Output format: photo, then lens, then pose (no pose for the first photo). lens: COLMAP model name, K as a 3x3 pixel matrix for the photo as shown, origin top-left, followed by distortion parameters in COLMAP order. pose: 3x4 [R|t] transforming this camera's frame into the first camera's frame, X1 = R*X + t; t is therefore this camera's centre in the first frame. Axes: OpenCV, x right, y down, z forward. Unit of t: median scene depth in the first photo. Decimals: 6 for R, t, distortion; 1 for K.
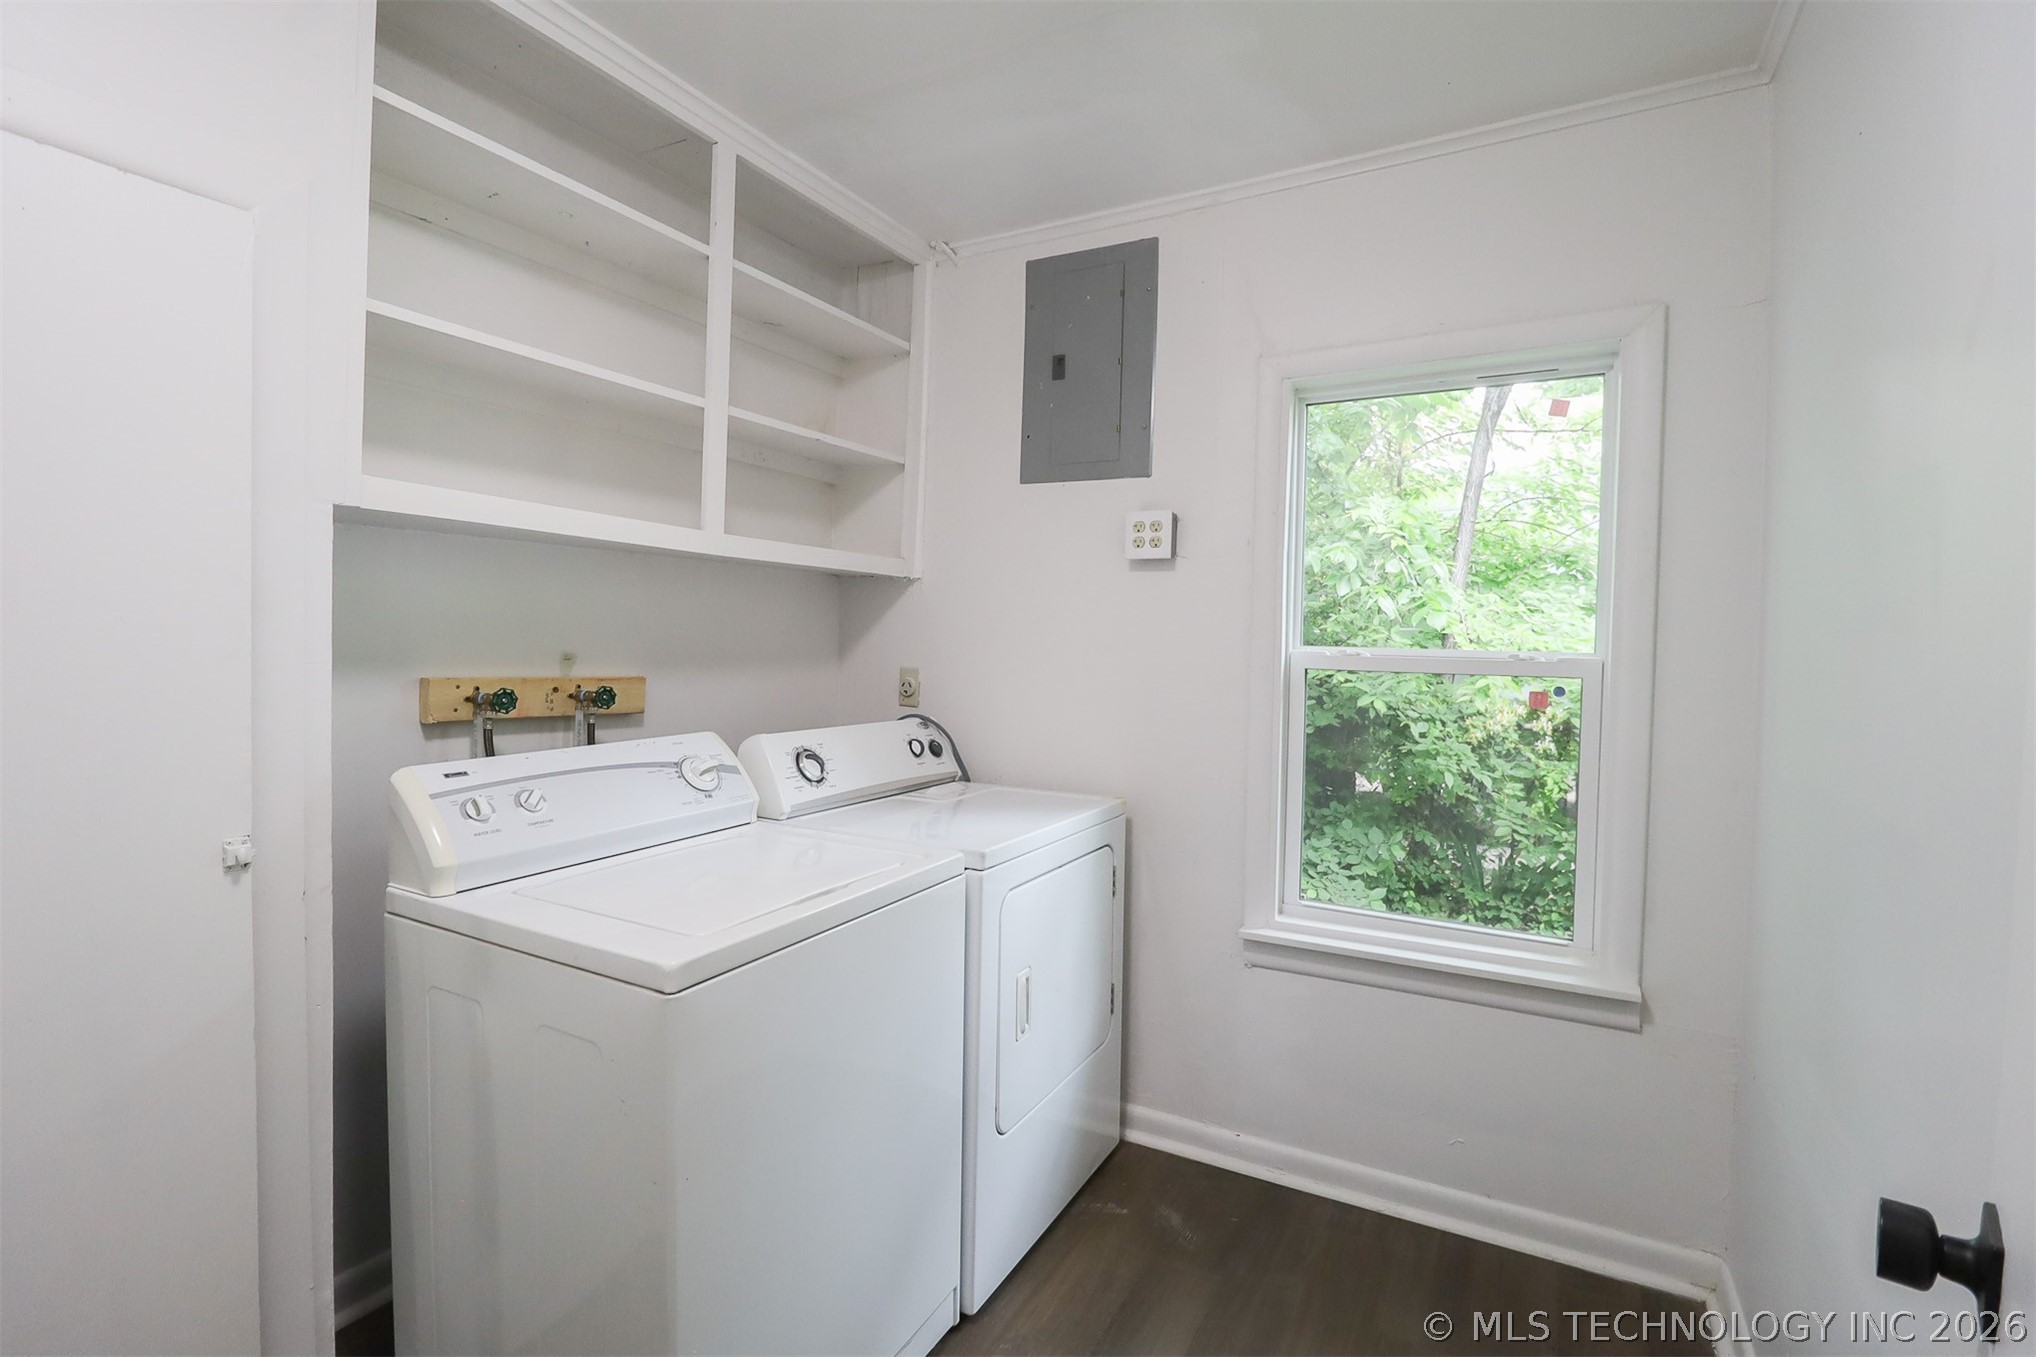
lens RADIAL K [[937.4, 0, 1008.8], [0, 937.4, 649.6], [0, 0, 1]] dist [-0.001511, -0.013693]
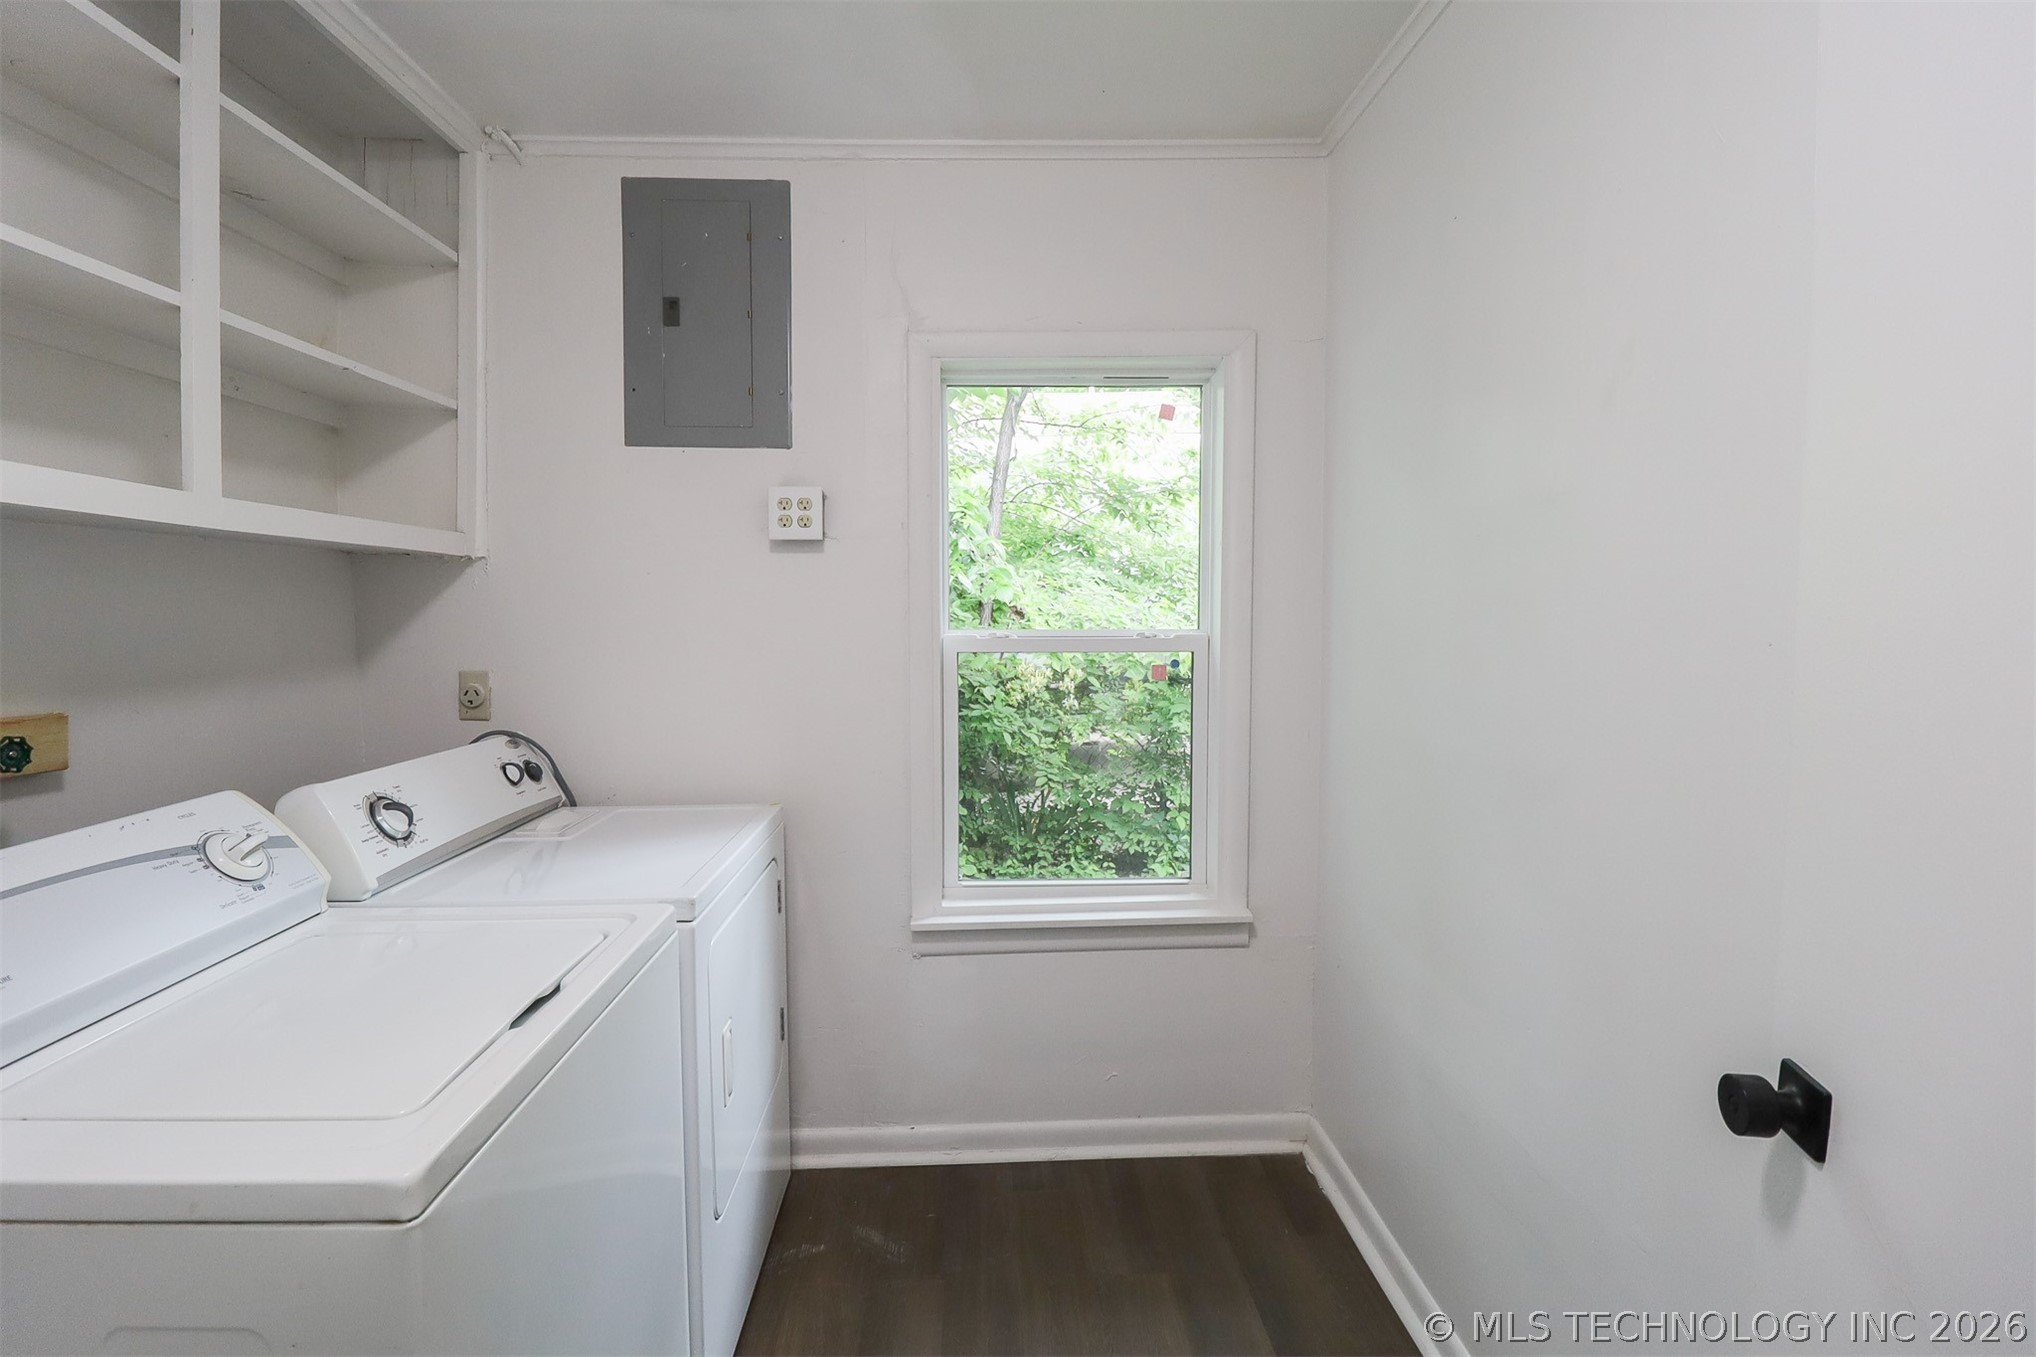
lens RADIAL K [[939.7, 0, 1009.8], [0, 939.7, 652.1], [0, 0, 1]] dist [-0.002100, -0.012646]
pose [[0.854467, -0.046696, 0.517403, -0.140119], [0.027546, 0.998624, 0.044635, -0.021046], [-0.518775, -0.023887, 0.854577, 0.101735]]
